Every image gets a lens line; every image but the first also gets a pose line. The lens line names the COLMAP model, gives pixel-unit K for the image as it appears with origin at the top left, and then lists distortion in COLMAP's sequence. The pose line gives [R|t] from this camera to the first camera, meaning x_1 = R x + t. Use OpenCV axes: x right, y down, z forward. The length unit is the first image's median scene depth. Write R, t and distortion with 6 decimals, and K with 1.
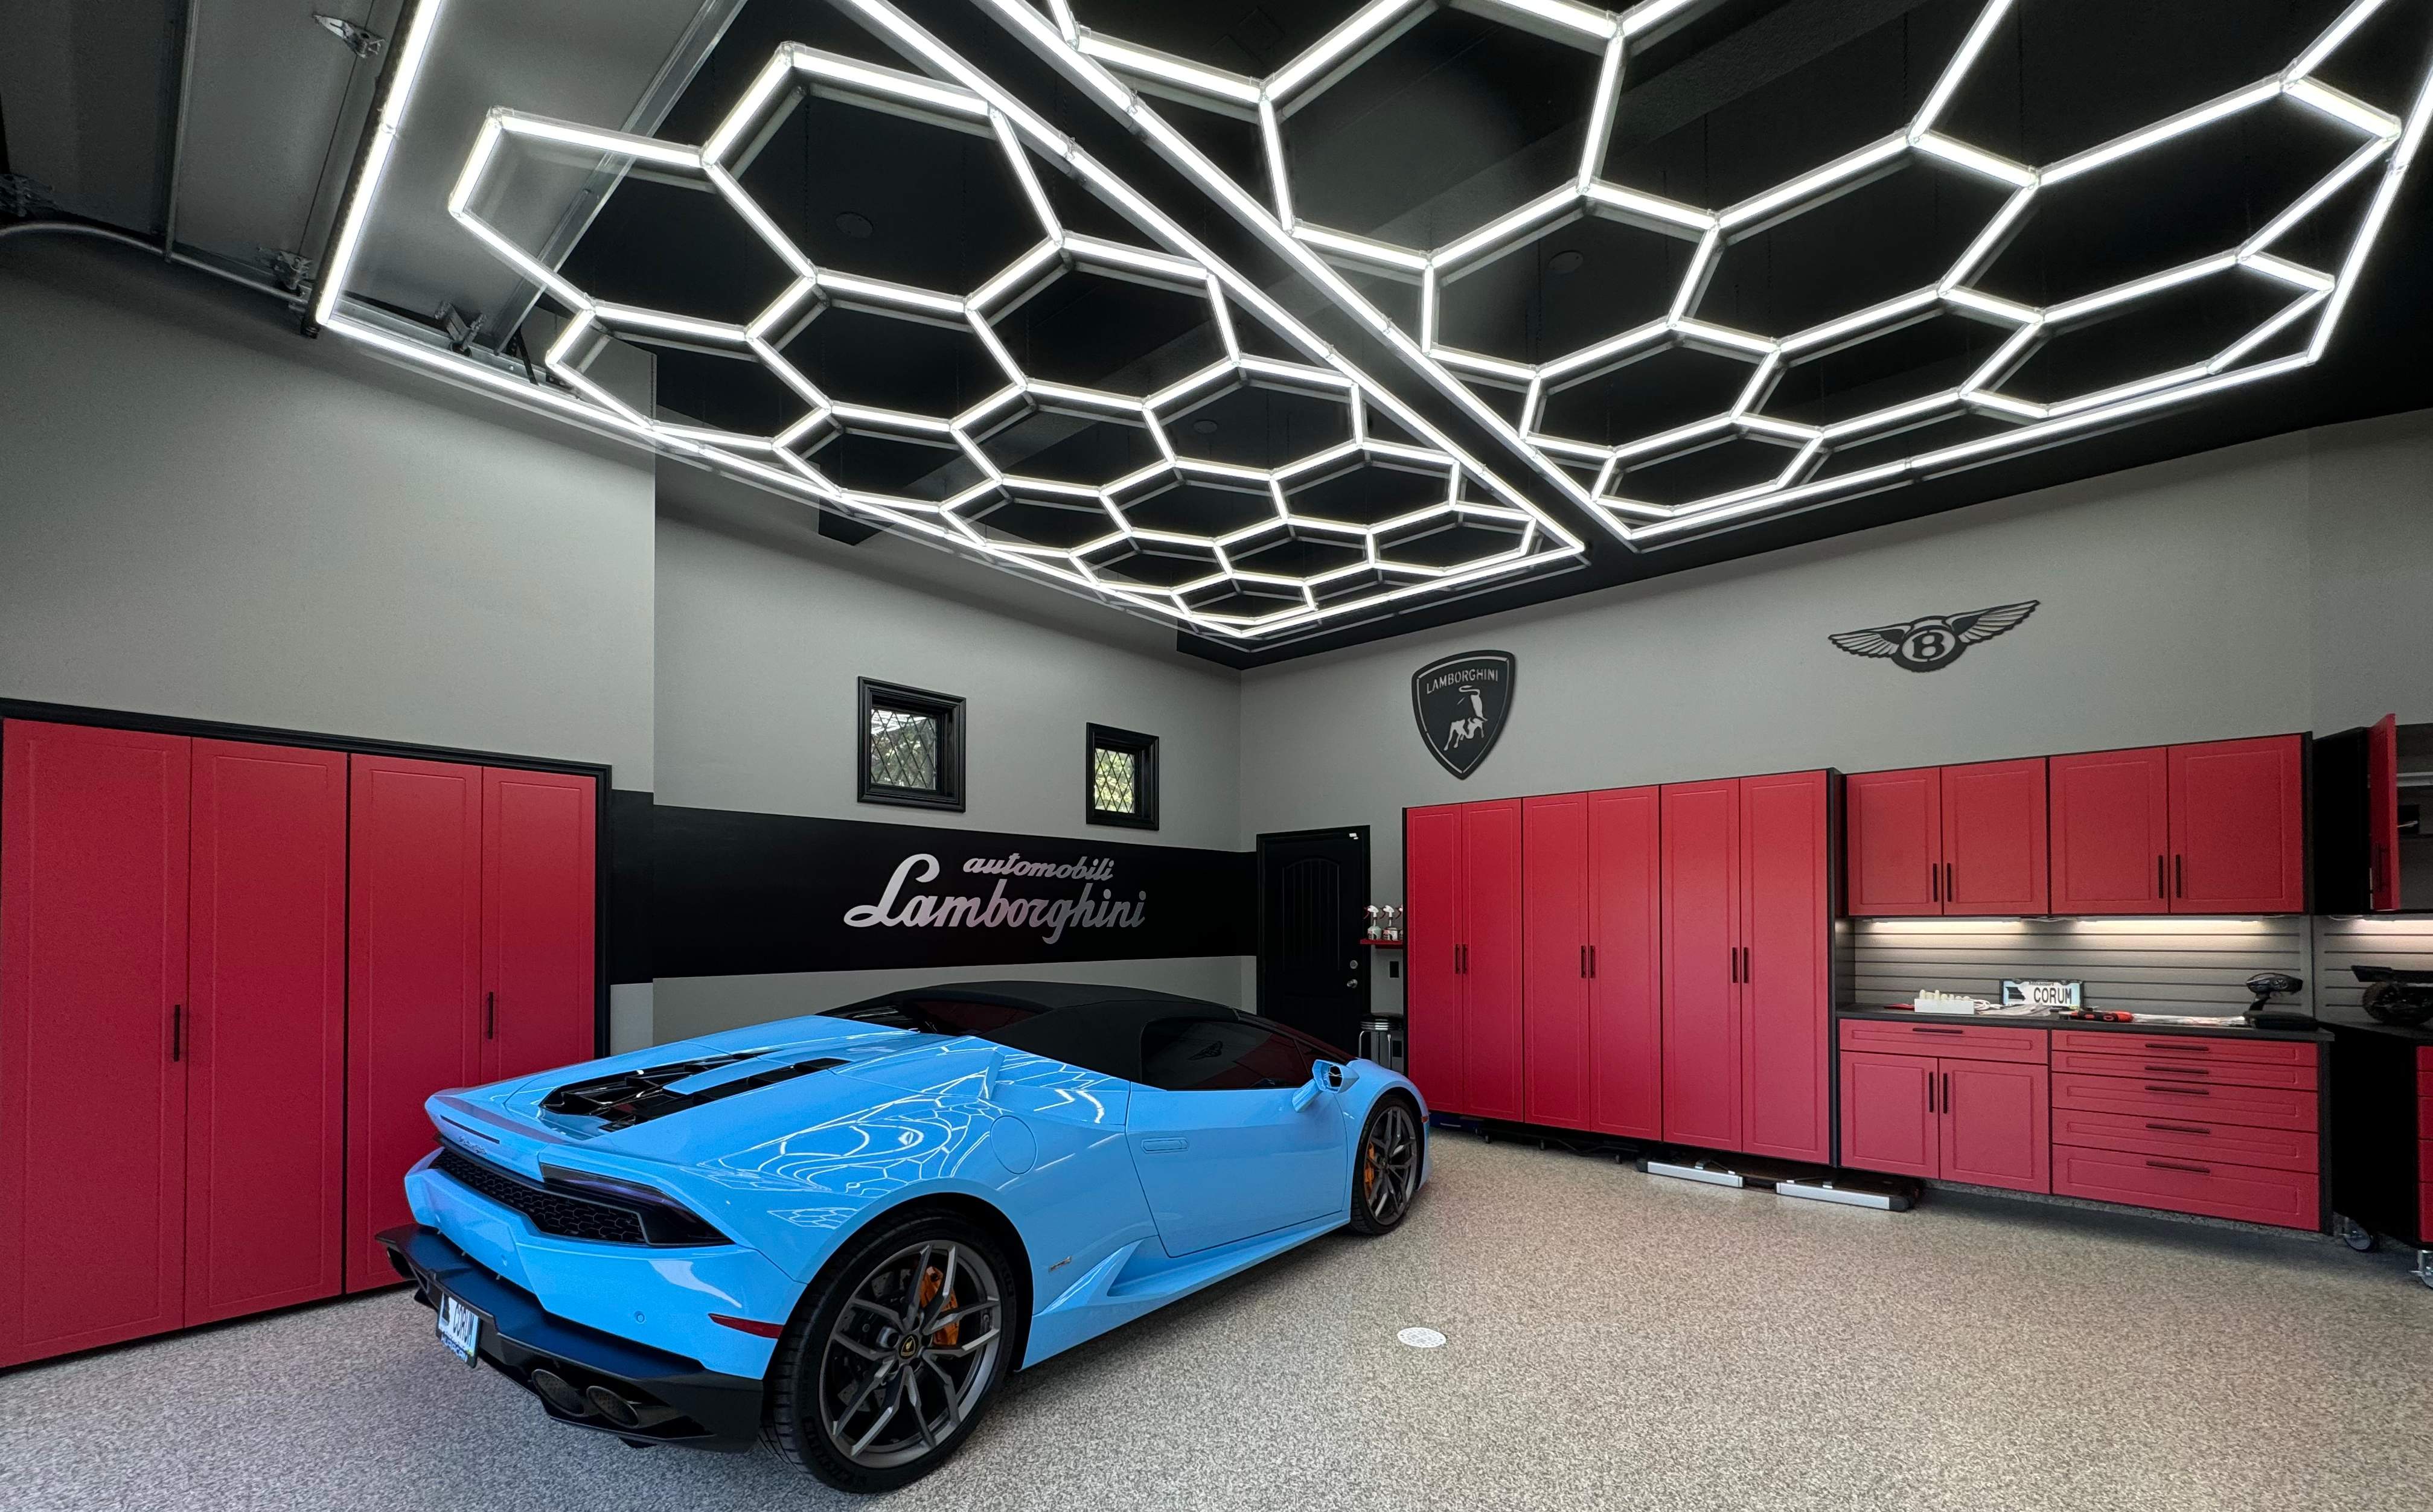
lens RADIAL K [[981.7, 0, 1219.1], [0, 981.7, 913.8], [0, 0, 1]] dist [0.003196, 0.000803]
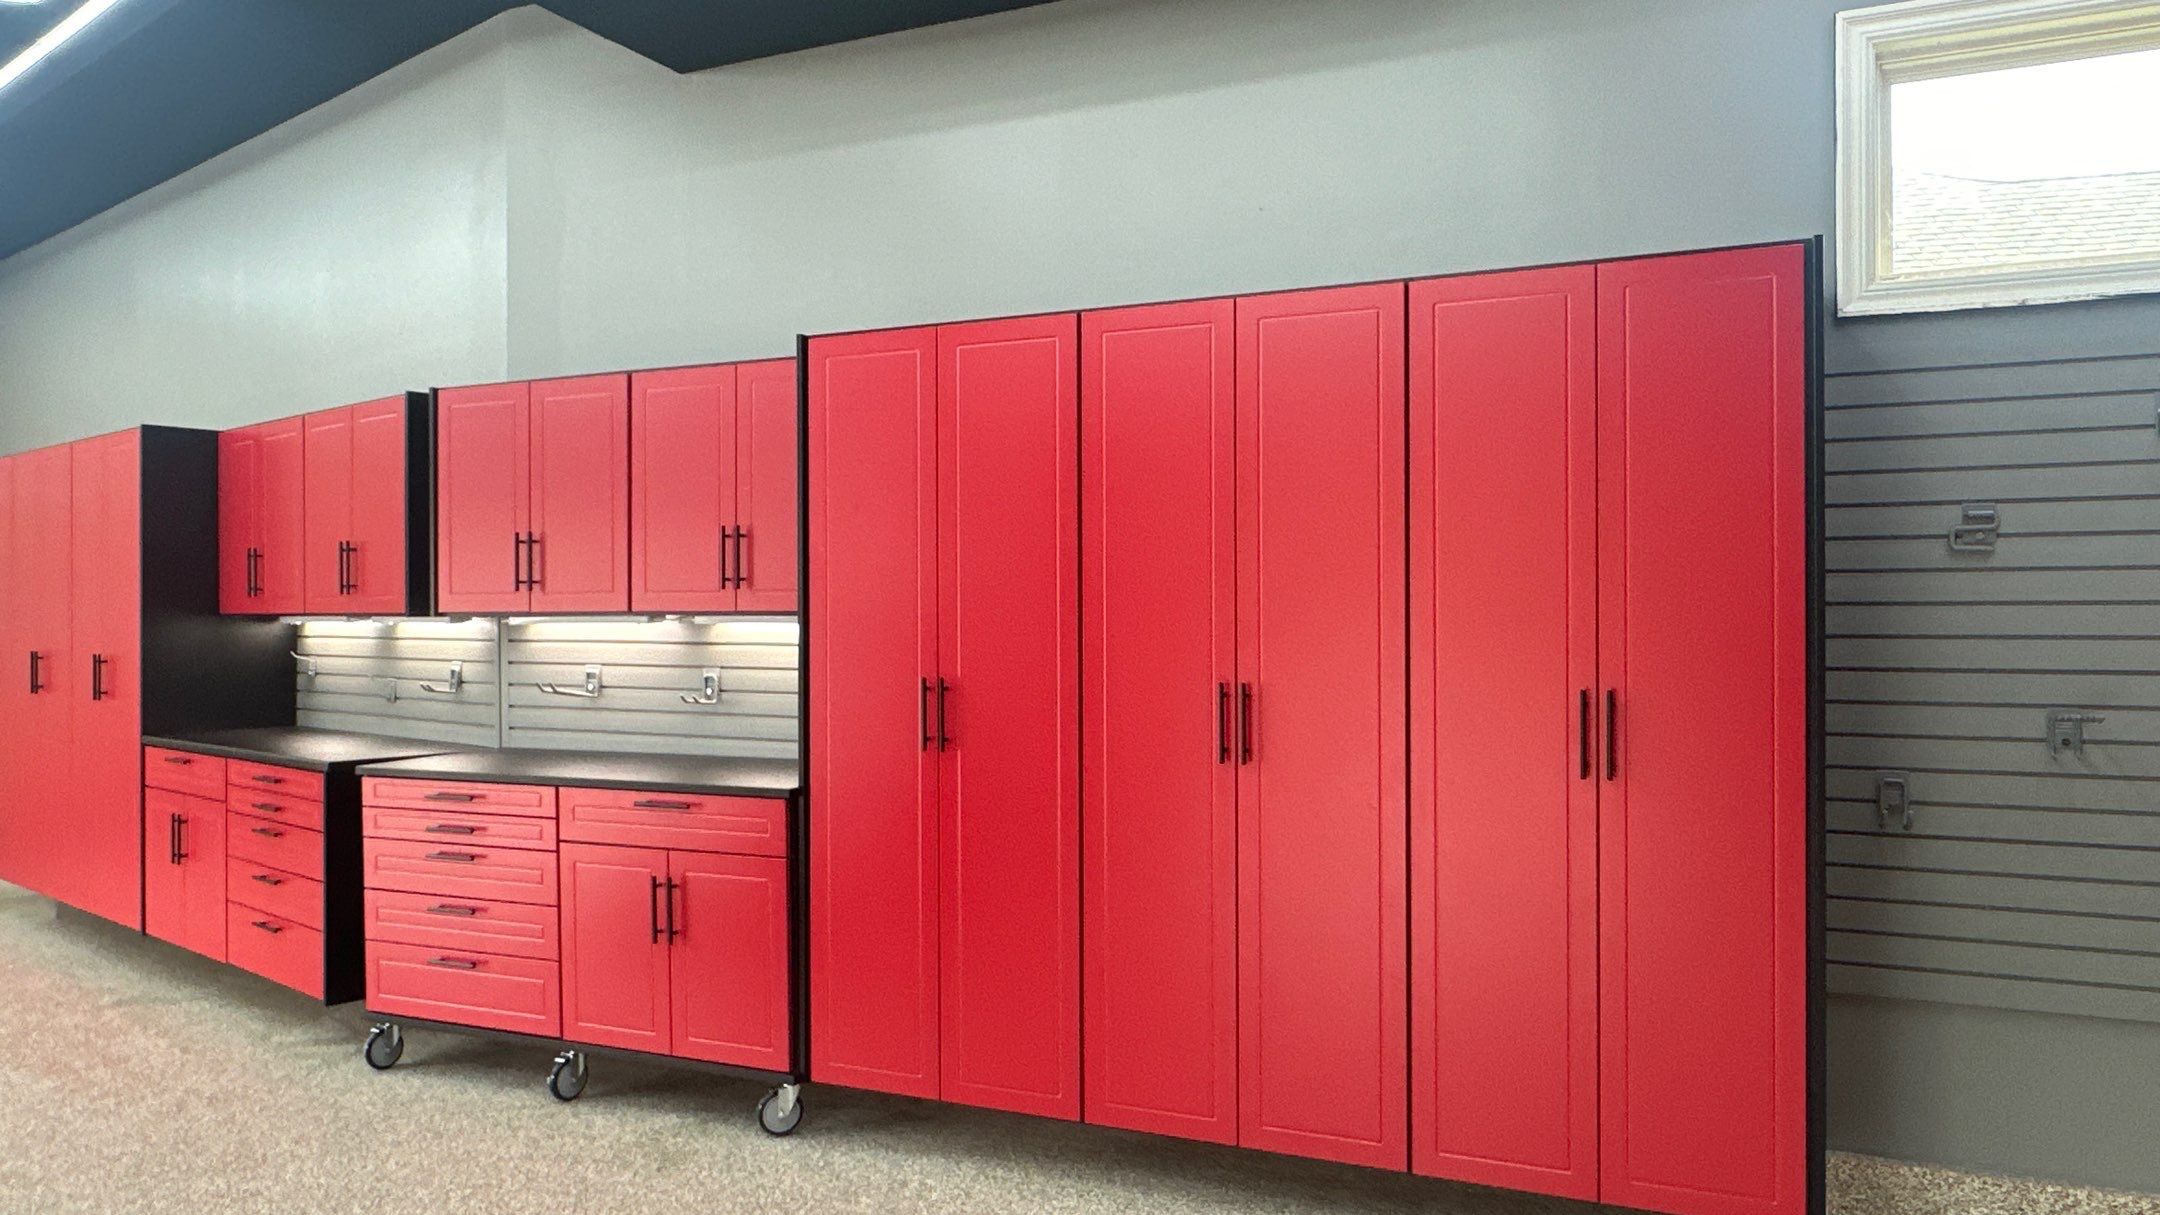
lens RADIAL K [[1474.8, 0, 1085.2], [0, 1474.8, 608.8], [0, 0, 1]] dist [-0.006441, 0.002115]
pose [[0.999665, 0.007773, 0.024704, 1.345658], [-0.007738, 0.999969, -0.001510, -0.005757], [-0.024714, 0.001318, 0.999694, -0.185017]]
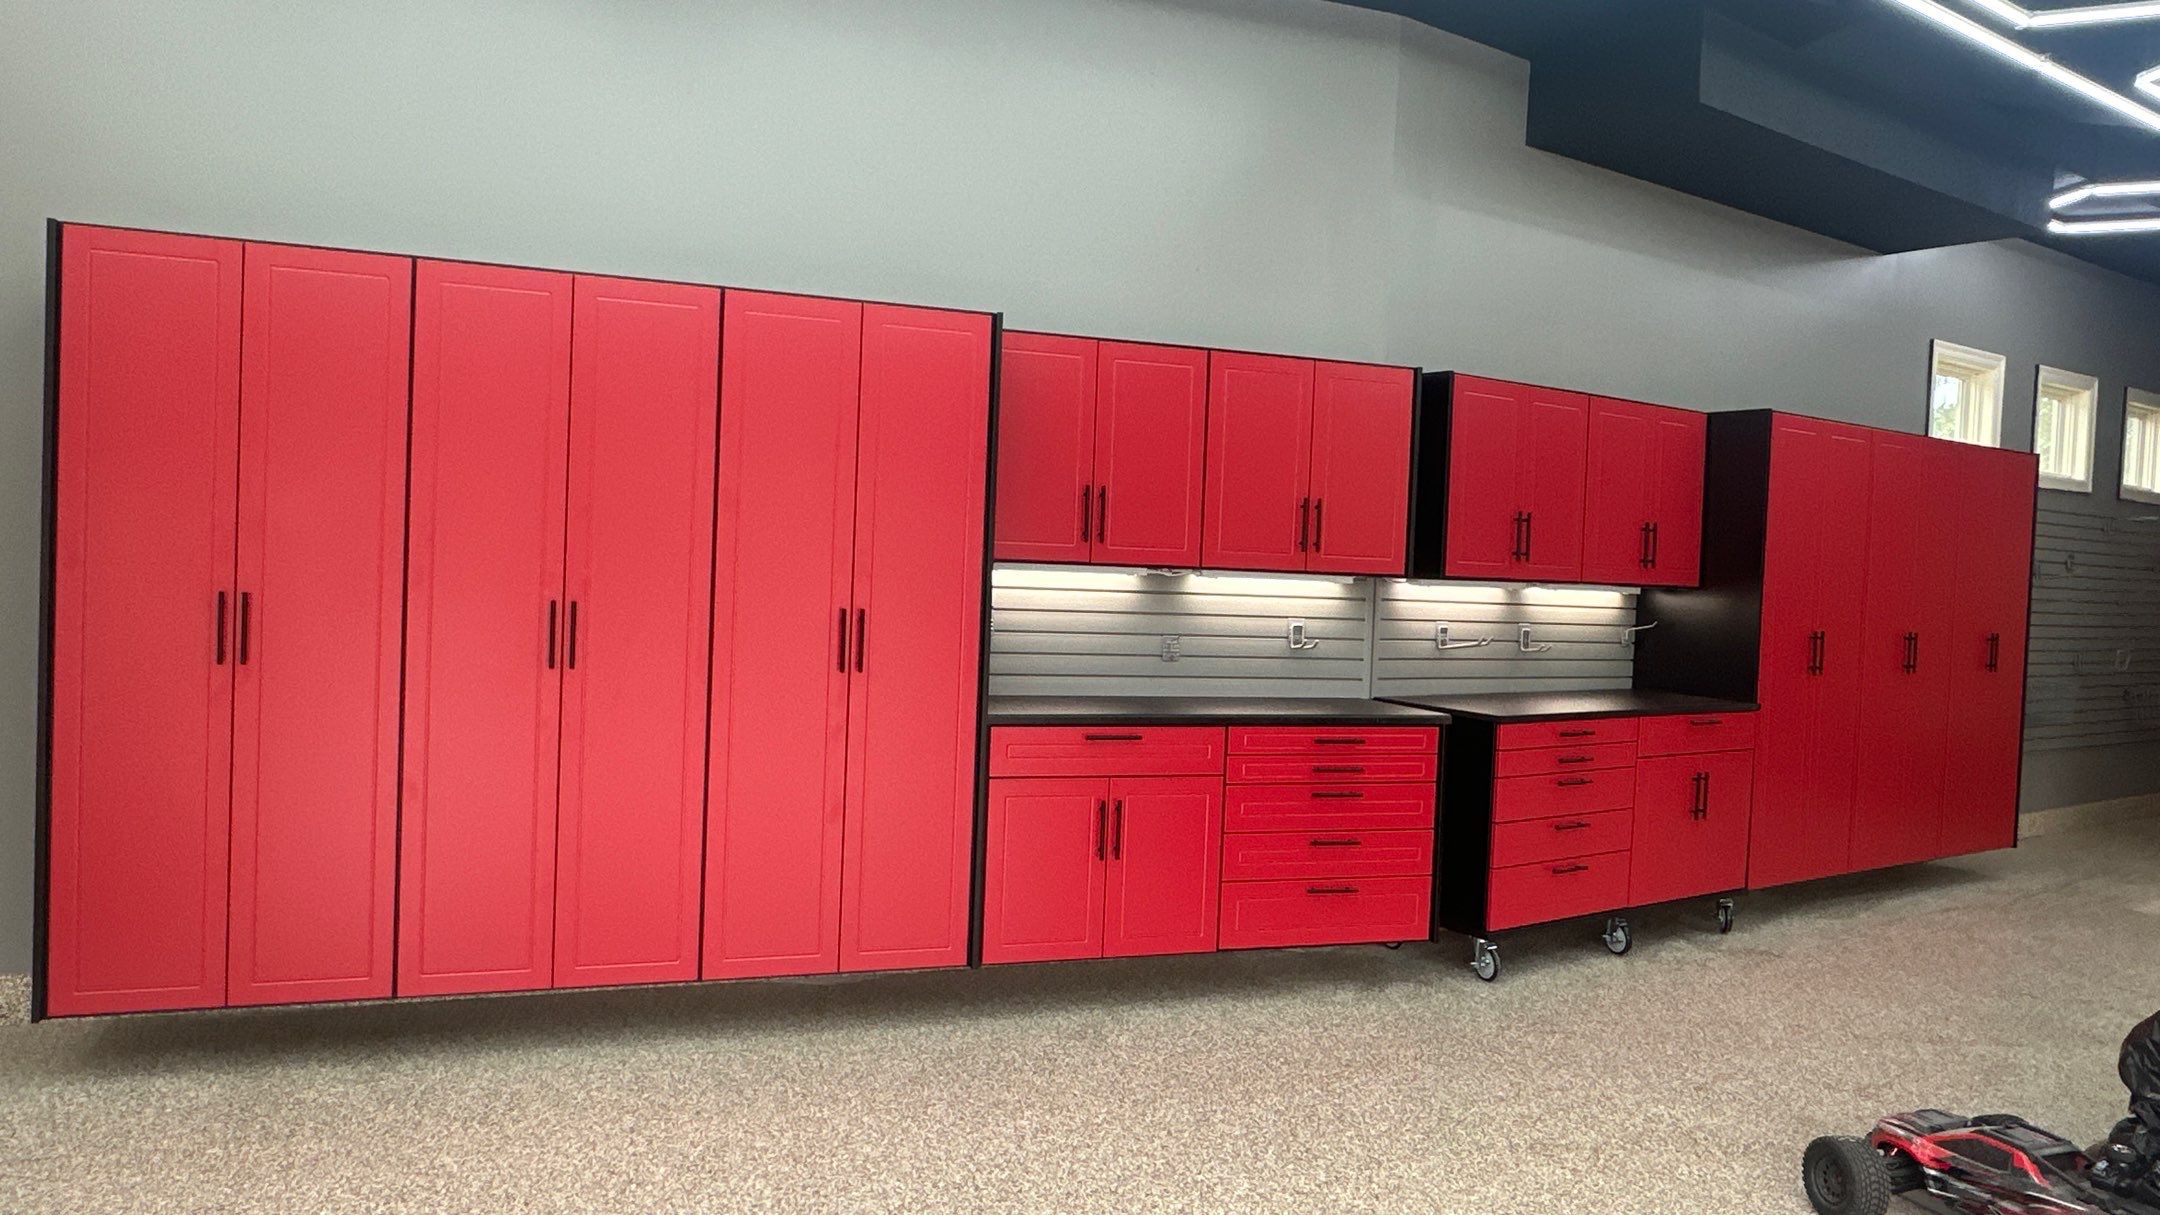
lens RADIAL K [[1474.8, 0, 1080.3], [0, 1474.8, 607.5], [0, 0, 1]] dist [-0.006441, 0.002115]
pose [[0.491288, 0.000832, 0.870997, -0.142220], [-0.050416, 0.998350, 0.027484, 0.004628], [-0.869537, -0.057415, 0.490519, 0.505248]]
